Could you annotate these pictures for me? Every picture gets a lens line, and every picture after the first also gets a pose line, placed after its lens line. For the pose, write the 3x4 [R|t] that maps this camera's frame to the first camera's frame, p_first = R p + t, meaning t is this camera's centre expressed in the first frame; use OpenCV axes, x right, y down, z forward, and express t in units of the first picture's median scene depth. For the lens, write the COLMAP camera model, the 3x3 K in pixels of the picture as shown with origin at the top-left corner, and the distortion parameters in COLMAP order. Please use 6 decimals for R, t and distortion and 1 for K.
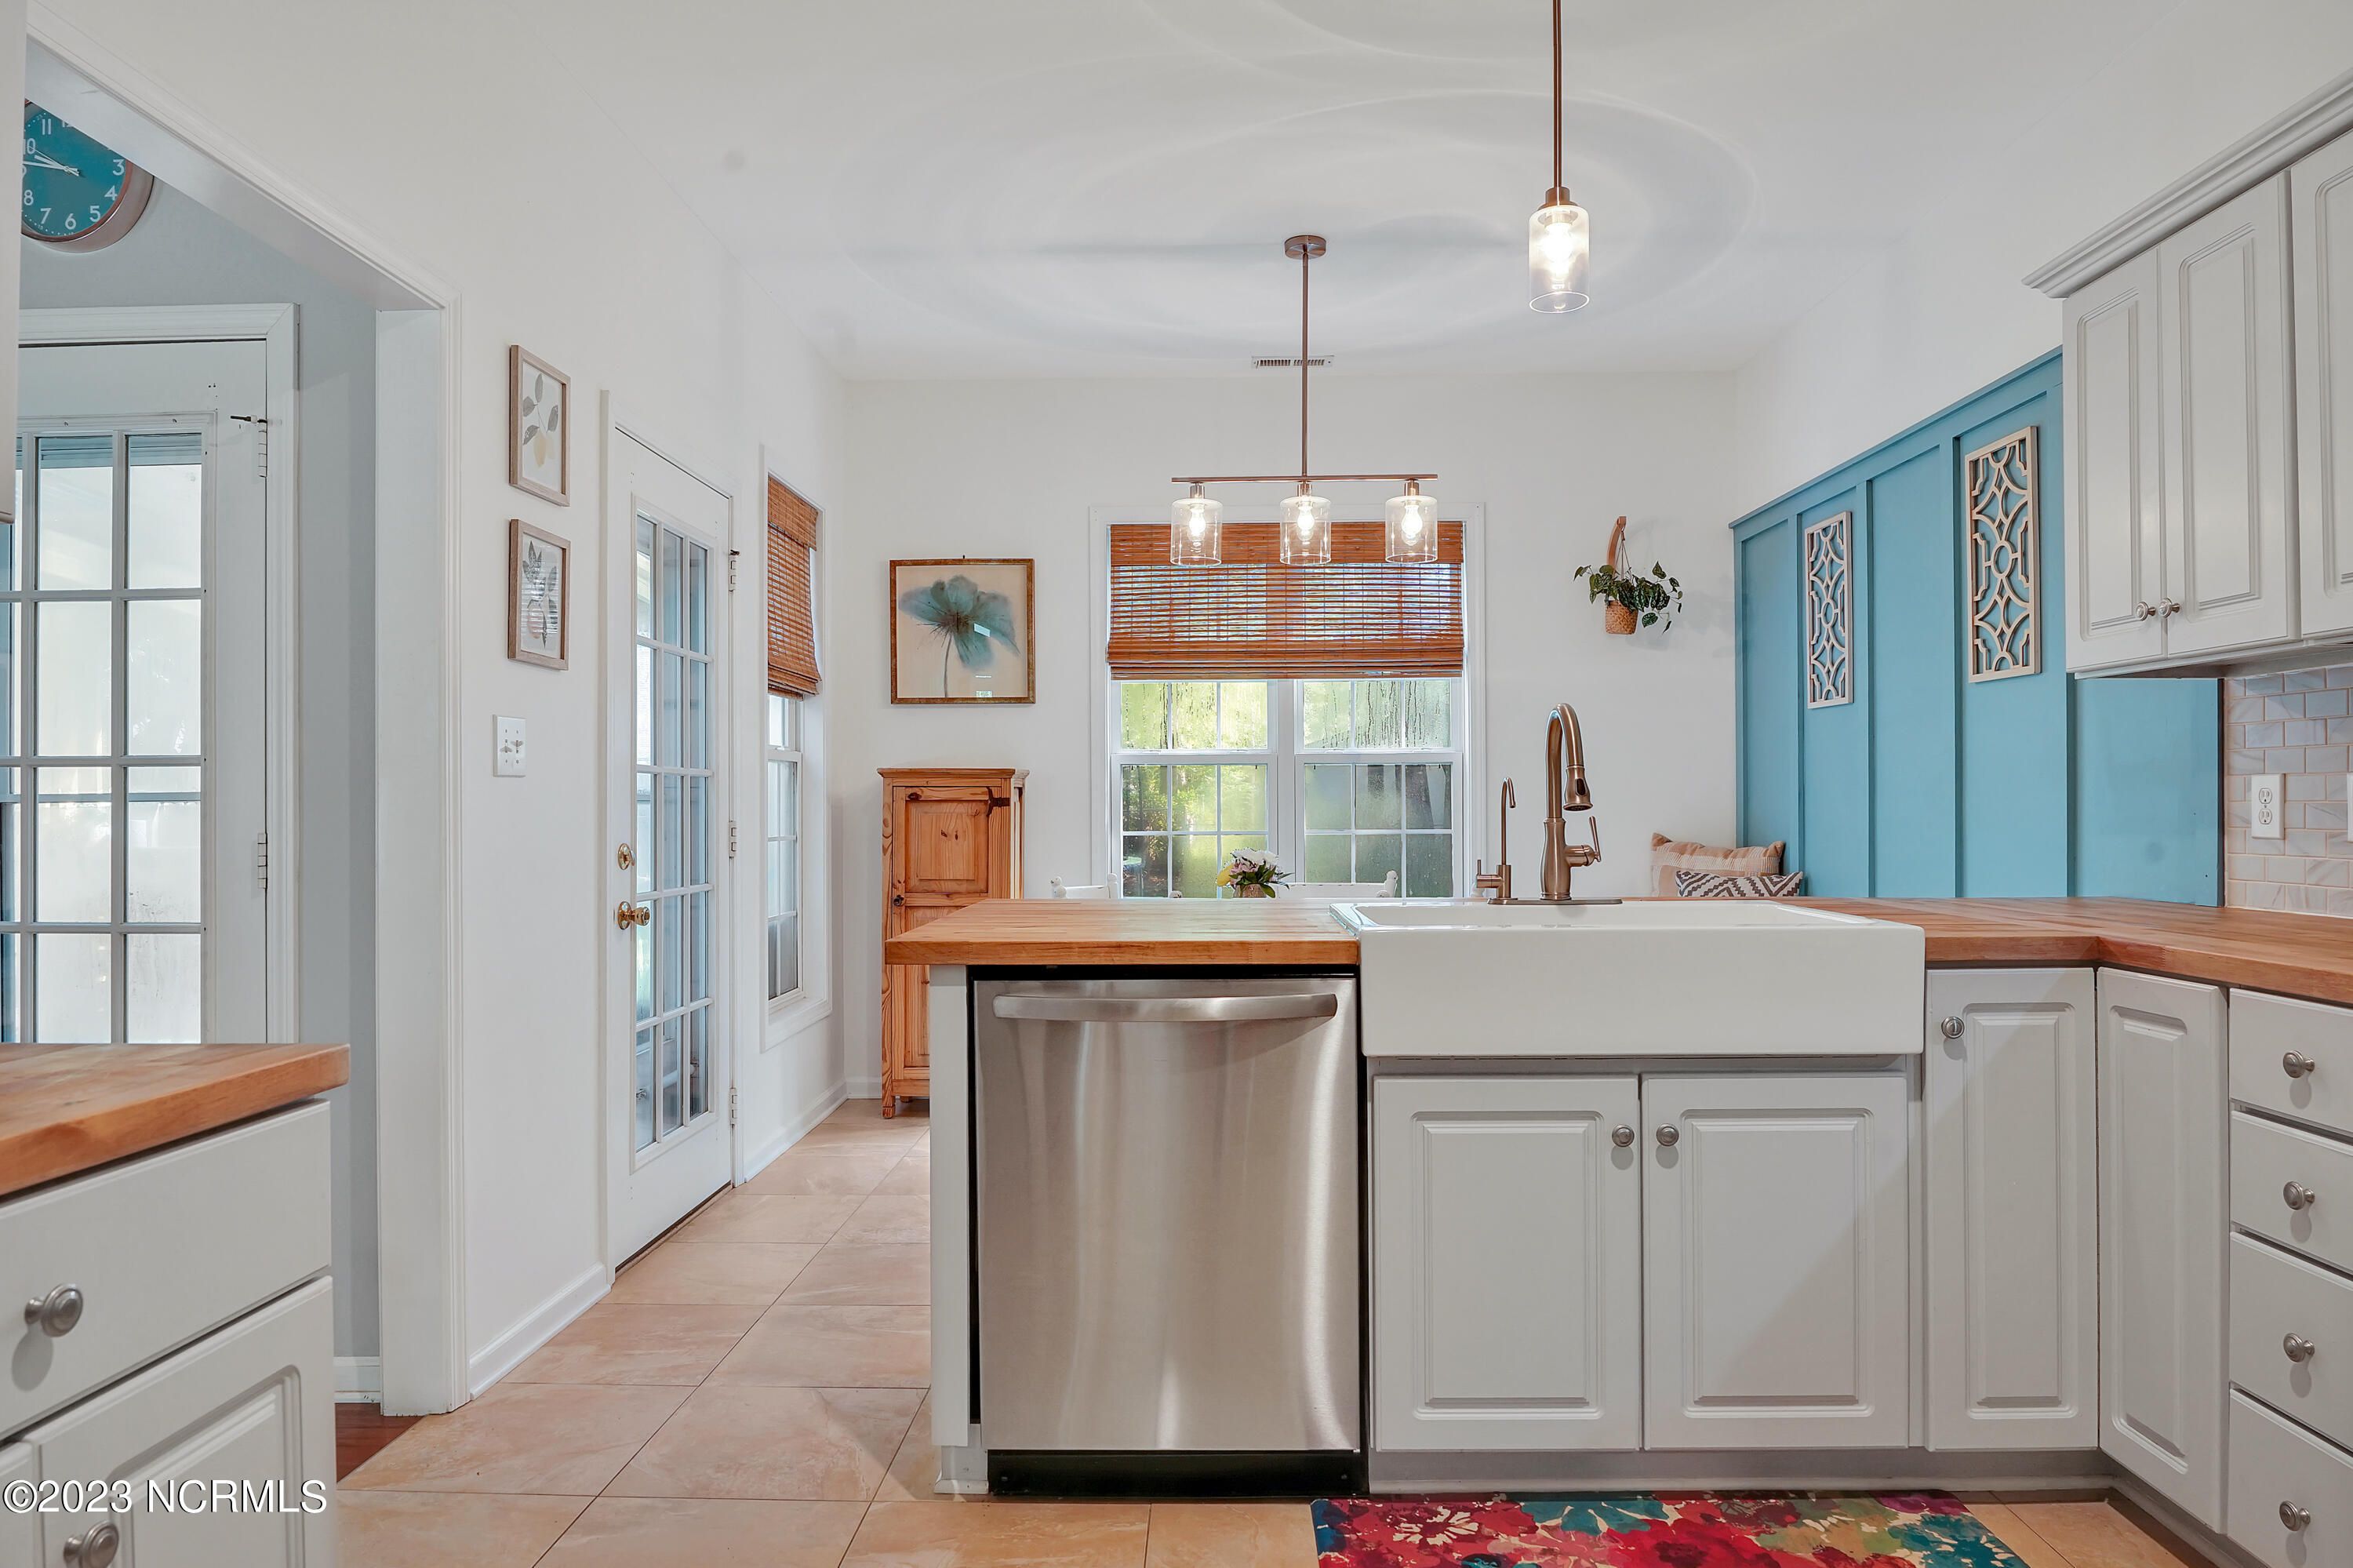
lens RADIAL K [[1374.1, 0, 1169.7], [0, 1374.1, 794.9], [0, 0, 1]] dist [-0.023971, -0.000249]
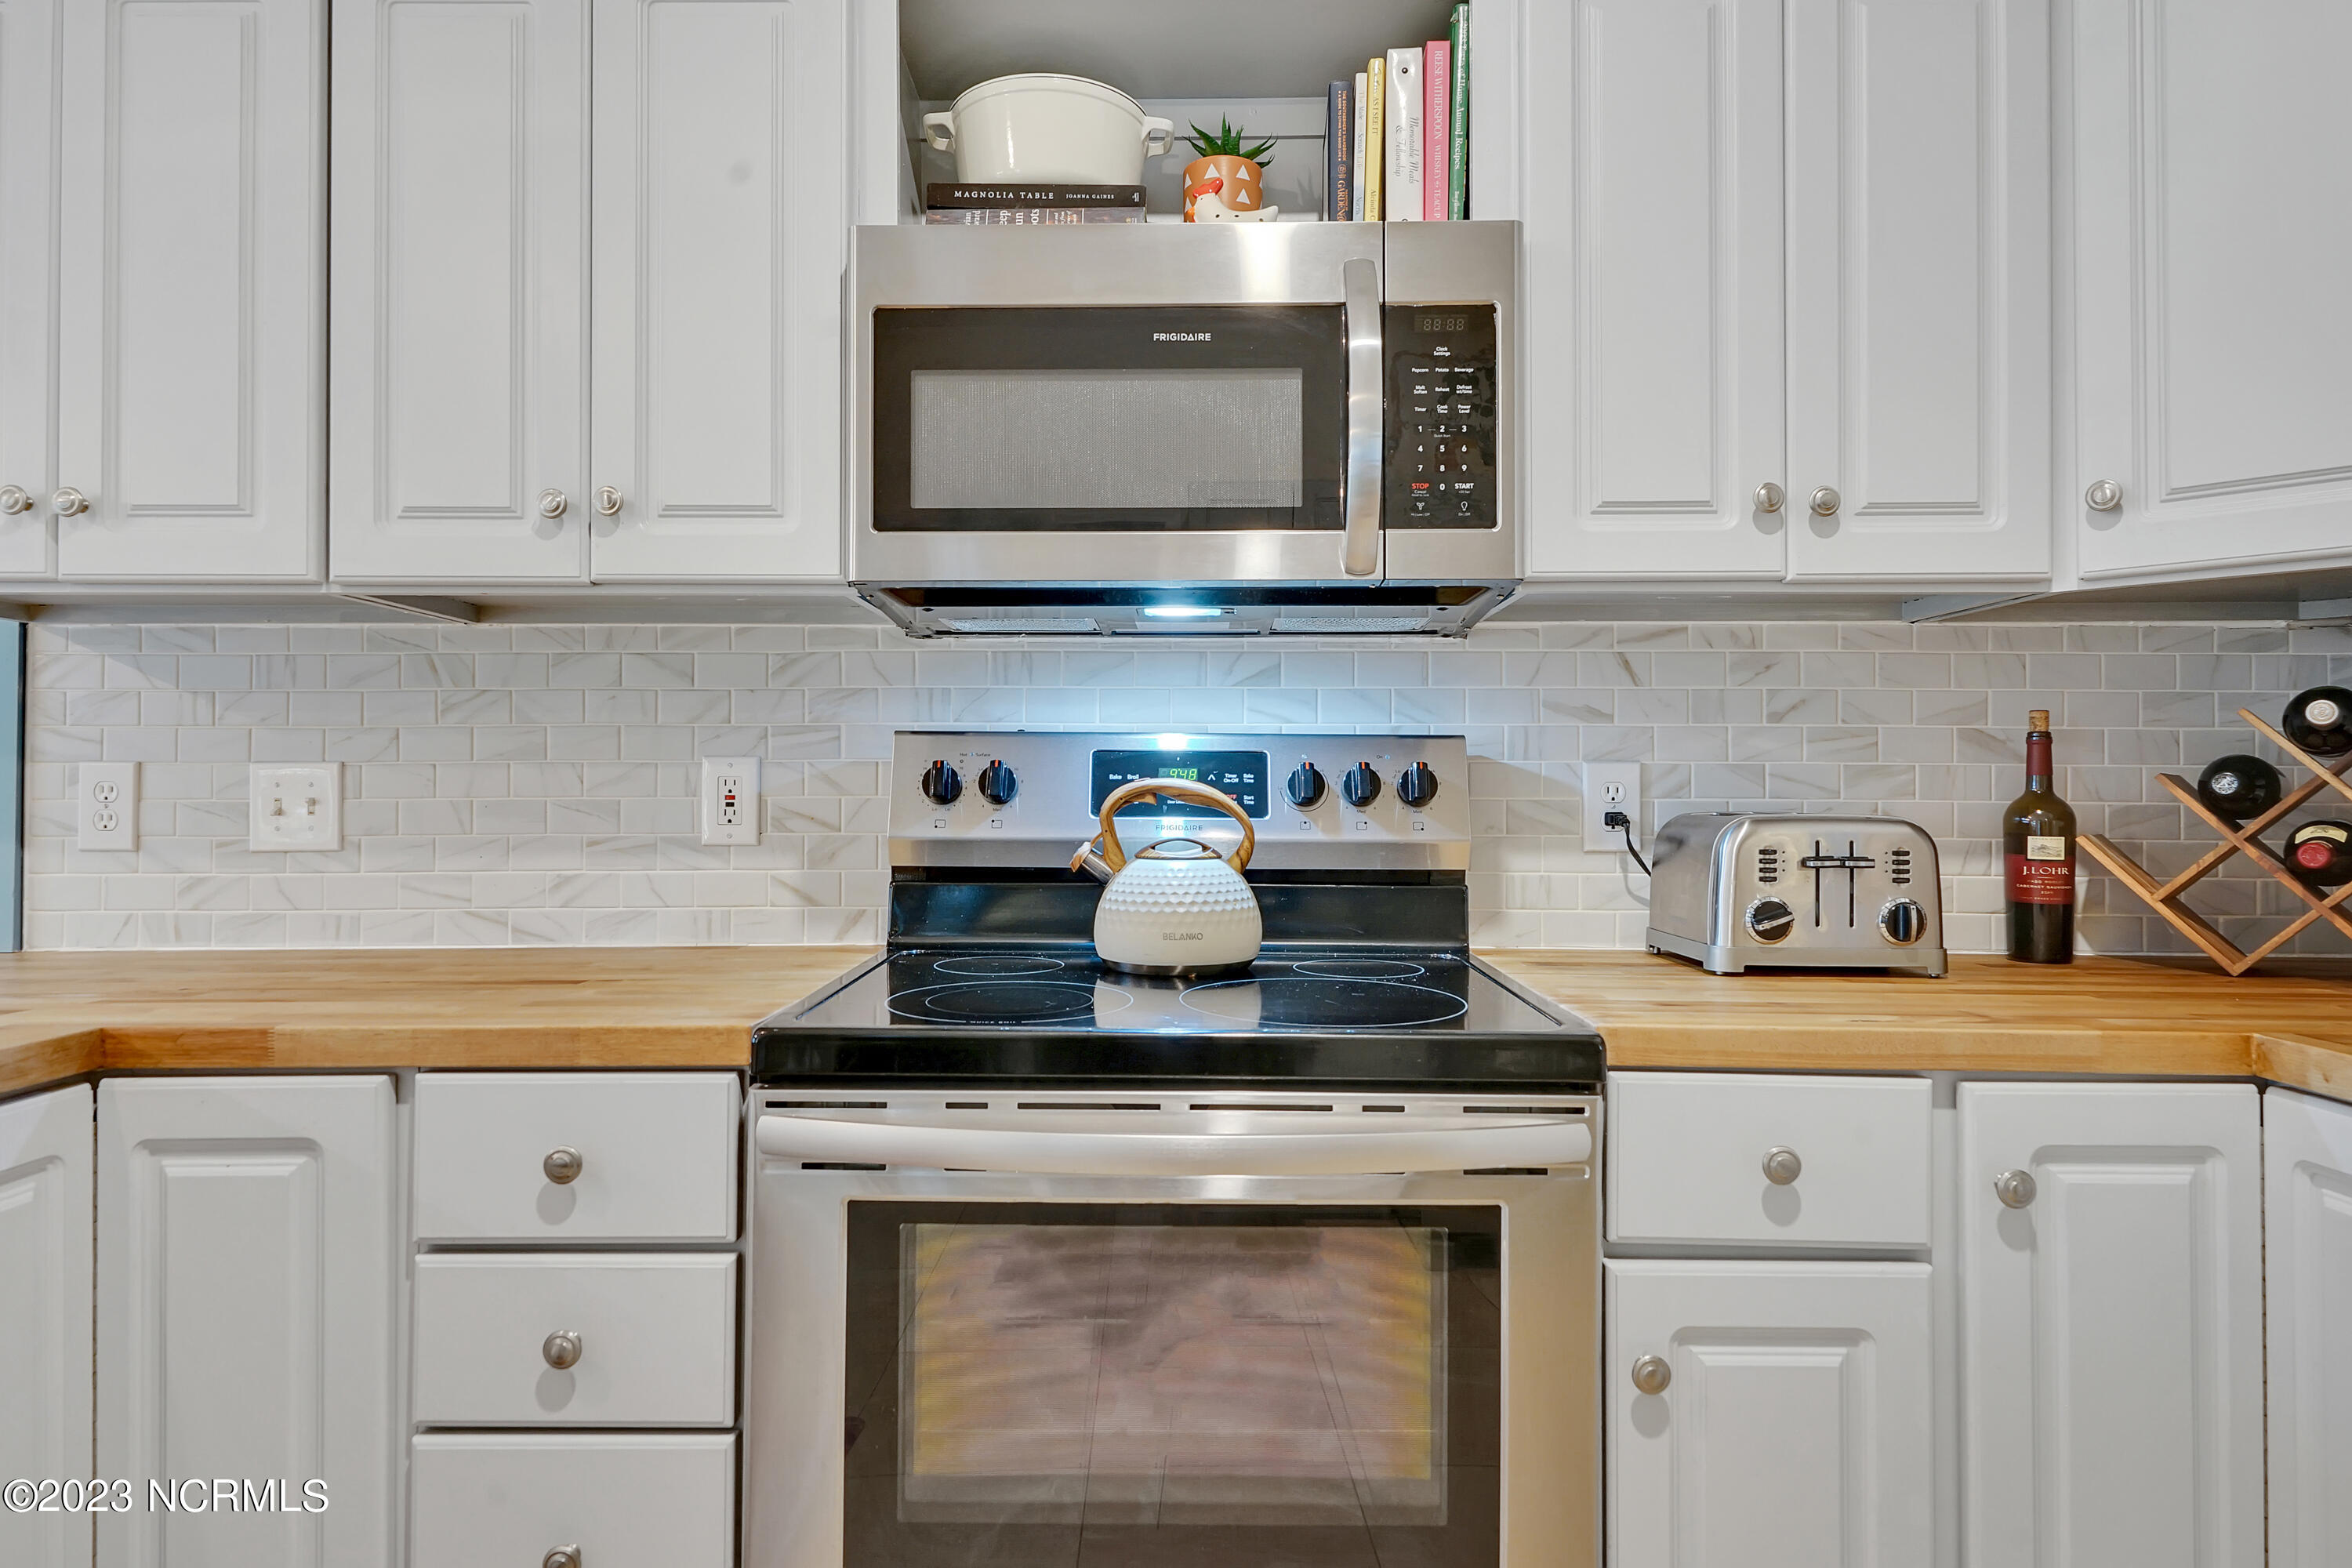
lens RADIAL K [[1374.2, 0, 1160.7], [0, 1374.2, 771.8], [0, 0, 1]] dist [0.030099, -0.014115]
pose [[-0.013325, 0.020876, 0.999693, 0.067980], [-0.006894, 0.999756, -0.020969, 0.001790], [-0.999887, -0.007172, -0.013178, 0.546694]]
